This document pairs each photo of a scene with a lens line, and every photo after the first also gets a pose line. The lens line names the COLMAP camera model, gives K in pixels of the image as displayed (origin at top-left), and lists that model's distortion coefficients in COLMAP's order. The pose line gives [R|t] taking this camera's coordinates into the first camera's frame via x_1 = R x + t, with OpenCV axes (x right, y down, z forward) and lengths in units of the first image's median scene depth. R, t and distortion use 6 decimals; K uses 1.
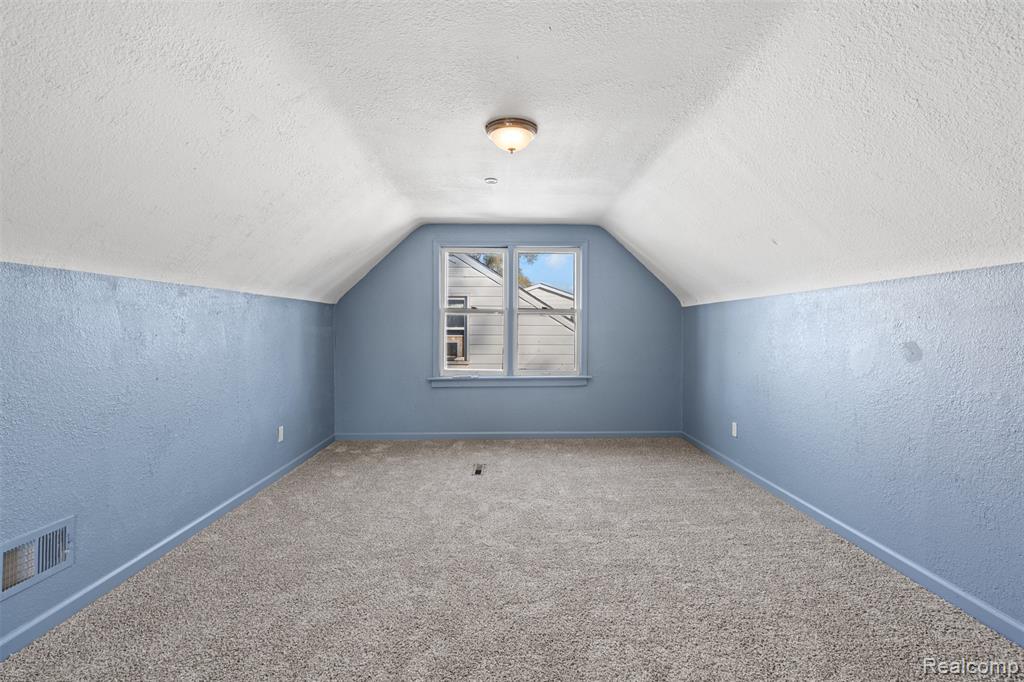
lens RADIAL K [[460.1, 0, 513.5], [0, 460.1, 337.5], [0, 0, 1]] dist [0.000742, 0.000903]
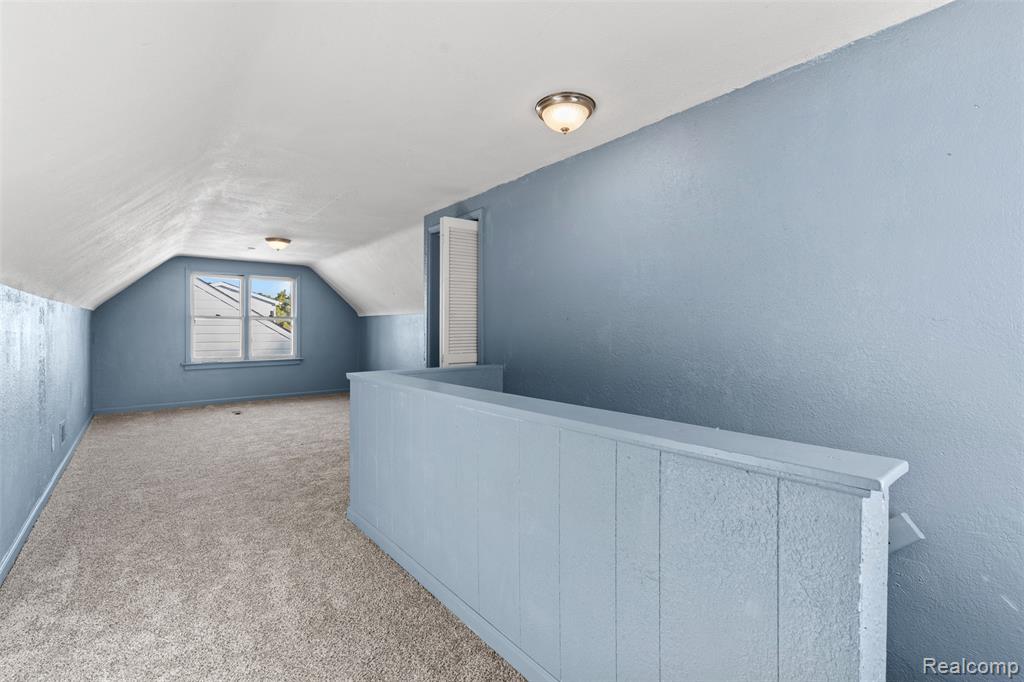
lens RADIAL K [[460.1, 0, 513.8], [0, 460.1, 334.4], [0, 0, 1]] dist [0.000742, 0.000903]
pose [[0.789267, -0.008146, 0.613996, -0.249221], [0.002361, 0.999945, 0.010232, -0.014282], [-0.614045, -0.006626, 0.789243, -0.761282]]
